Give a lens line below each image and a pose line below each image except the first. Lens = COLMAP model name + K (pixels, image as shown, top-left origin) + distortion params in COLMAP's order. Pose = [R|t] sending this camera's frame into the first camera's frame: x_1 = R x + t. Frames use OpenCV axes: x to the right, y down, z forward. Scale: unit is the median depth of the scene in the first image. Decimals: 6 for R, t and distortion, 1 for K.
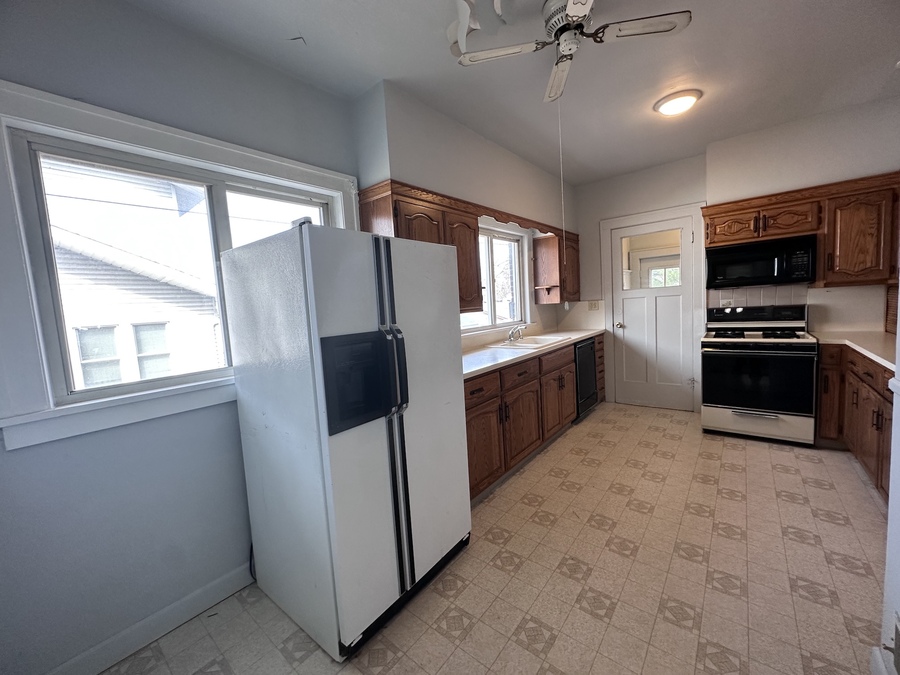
lens RADIAL K [[359.4, 0, 455.8], [0, 359.4, 336.3], [0, 0, 1]] dist [0.004327, 0.000373]
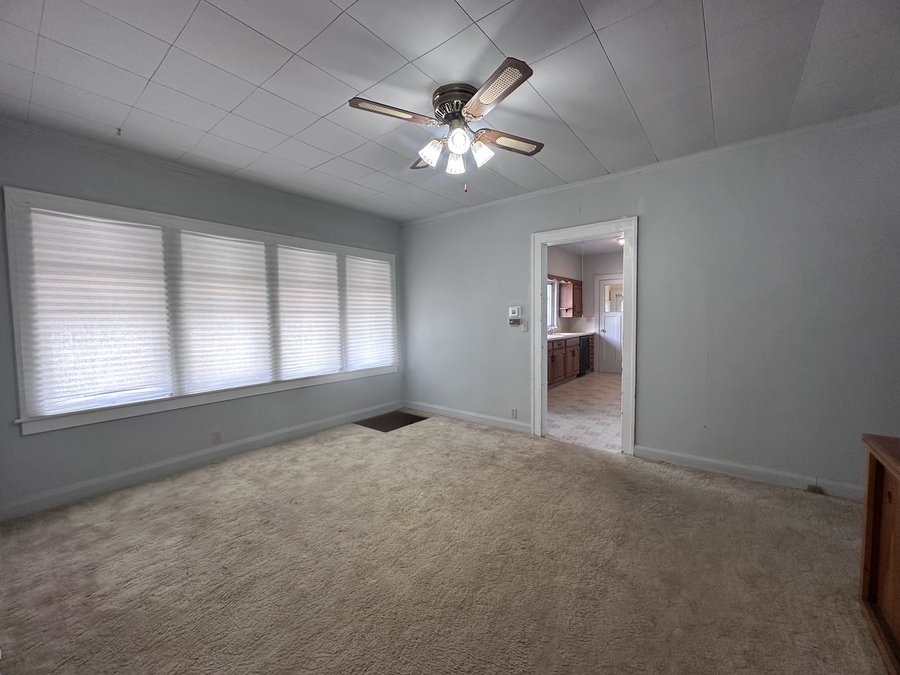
lens RADIAL K [[359.4, 0, 452.1], [0, 359.4, 334.4], [0, 0, 1]] dist [0.004327, 0.000373]
pose [[0.998659, 0.050289, 0.012321, -0.369708], [-0.049793, 0.998048, -0.037695, 0.103883], [-0.014192, 0.037031, 0.999213, -0.909235]]
